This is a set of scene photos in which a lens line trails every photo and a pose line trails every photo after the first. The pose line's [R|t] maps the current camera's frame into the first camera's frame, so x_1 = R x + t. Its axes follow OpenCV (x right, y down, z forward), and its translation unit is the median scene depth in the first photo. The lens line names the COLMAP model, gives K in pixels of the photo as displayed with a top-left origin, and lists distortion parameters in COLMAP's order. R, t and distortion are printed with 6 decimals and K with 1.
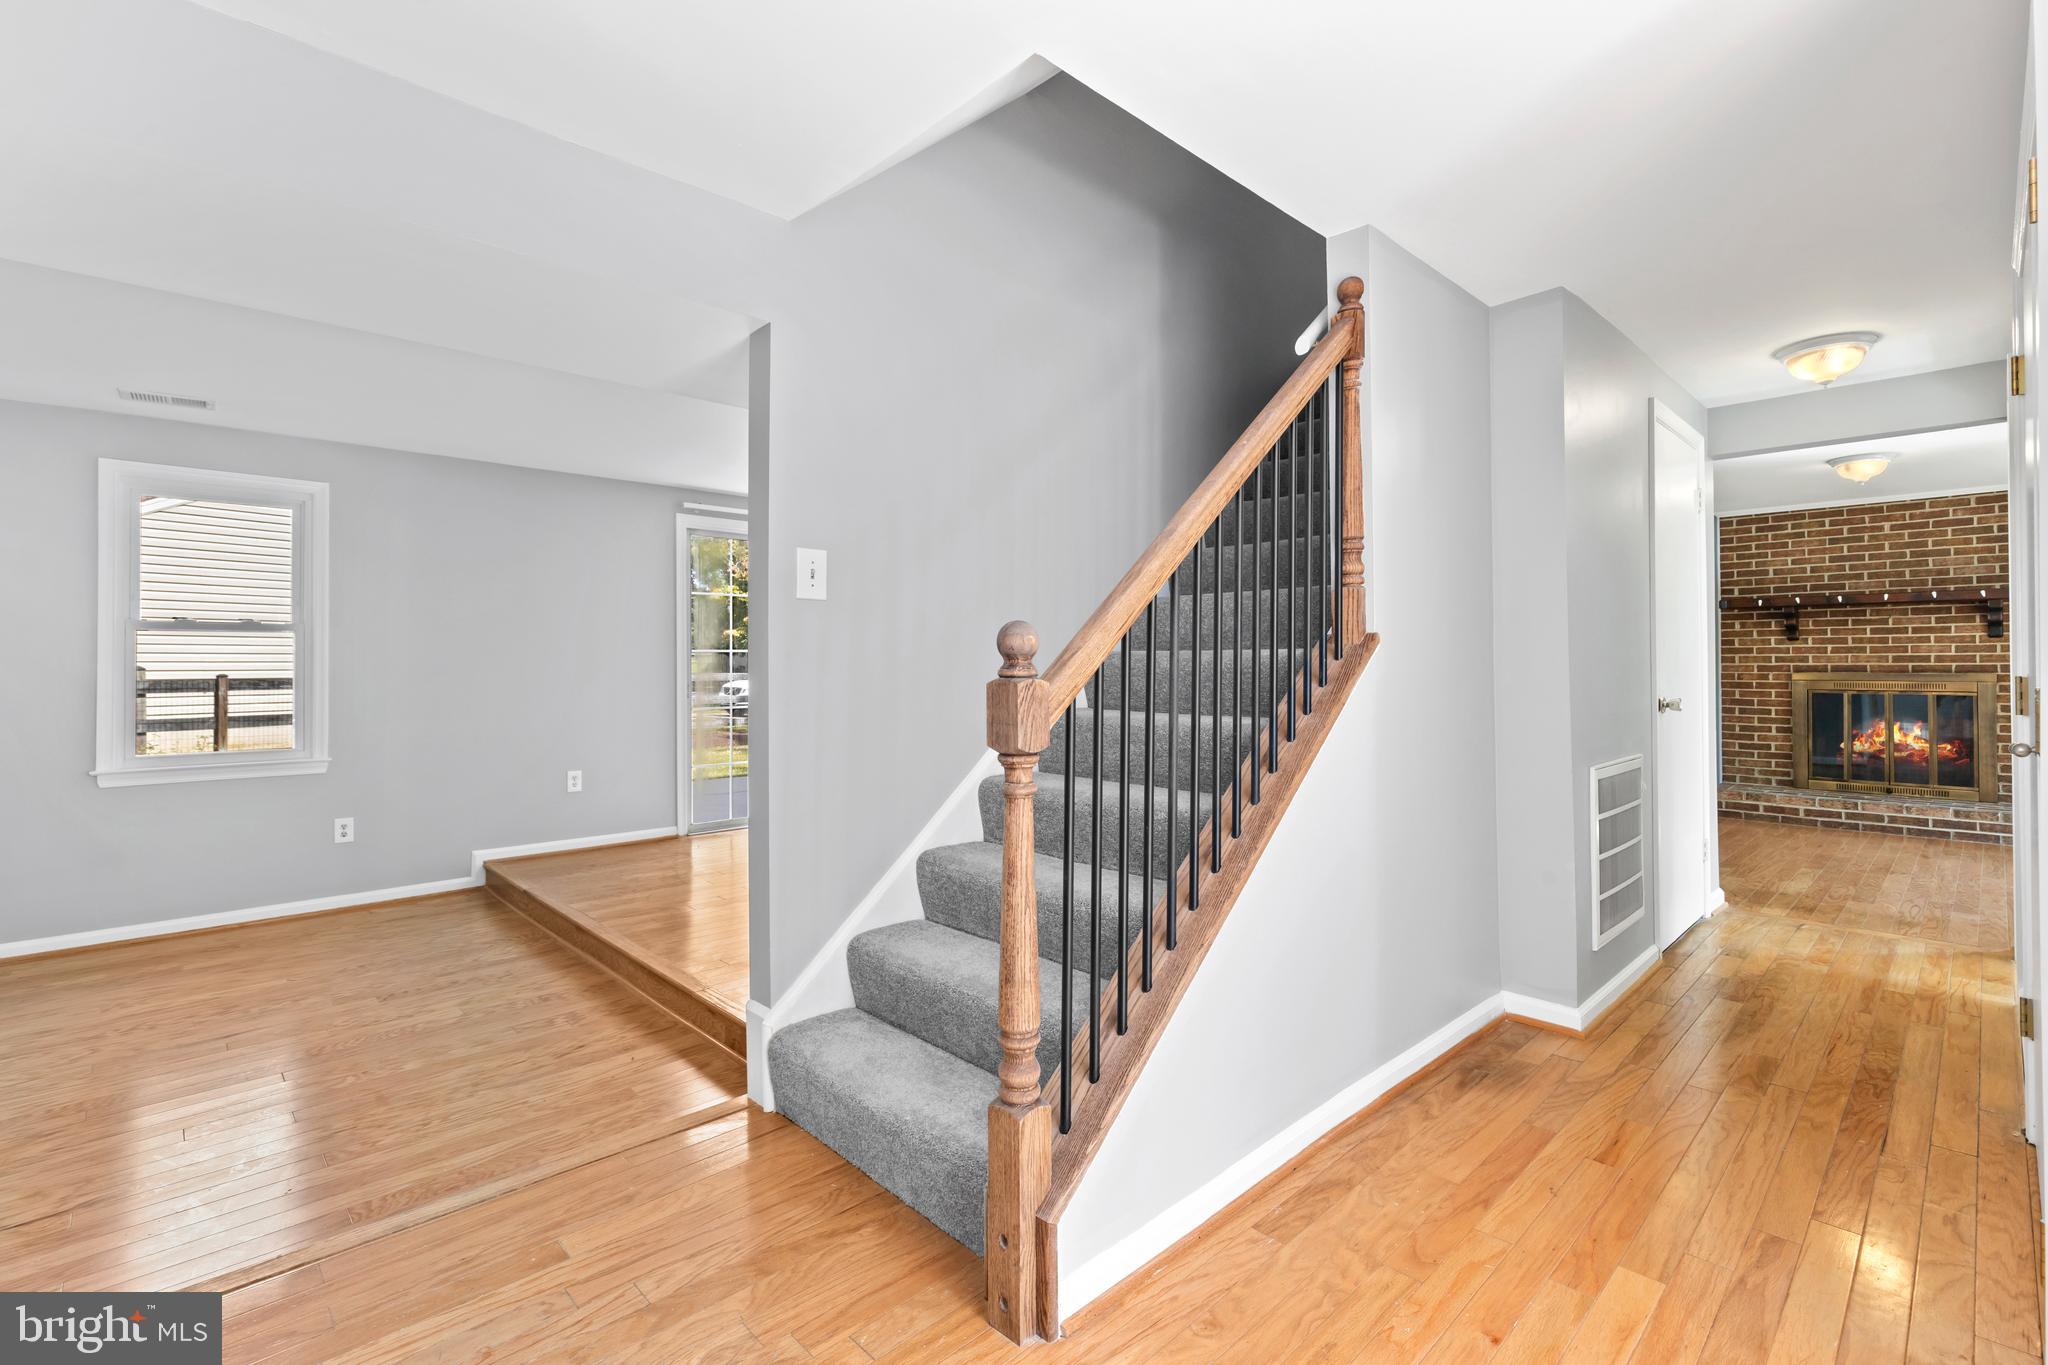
lens RADIAL K [[914.7, 0, 1035.8], [0, 914.7, 654.6], [0, 0, 1]] dist [0.005729, -0.003018]
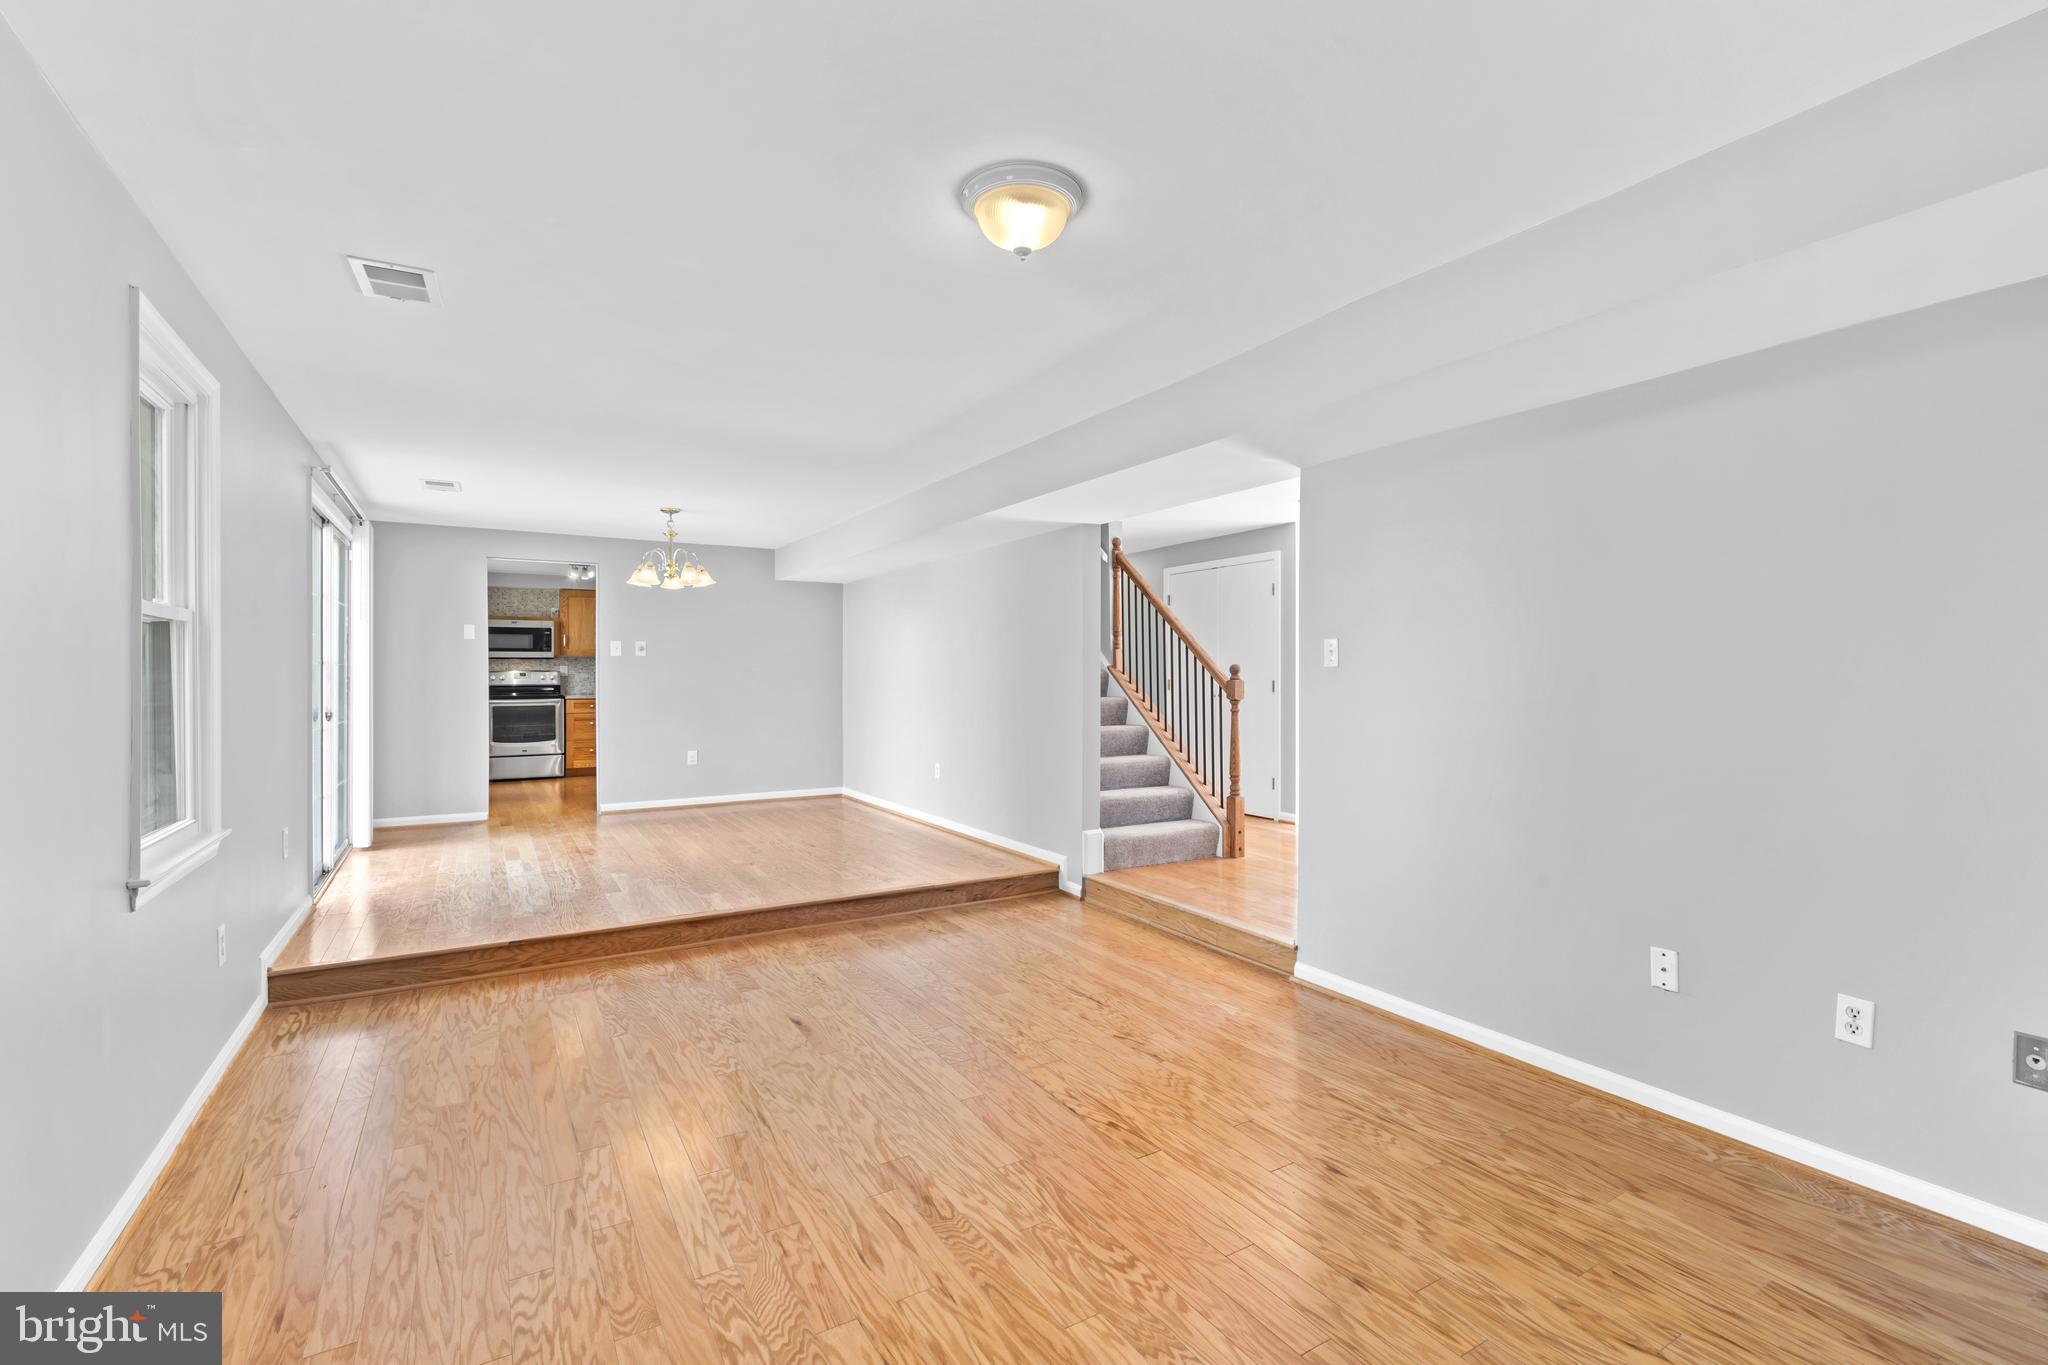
lens RADIAL K [[914.7, 0, 1032.4], [0, 914.7, 675.9], [0, 0, 1]] dist [0.005729, -0.003018]
pose [[0.221800, 0.000569, 0.975092, -0.896579], [-0.007995, 0.999967, 0.001235, 0.002448], [-0.975059, -0.008070, 0.221797, 0.236237]]
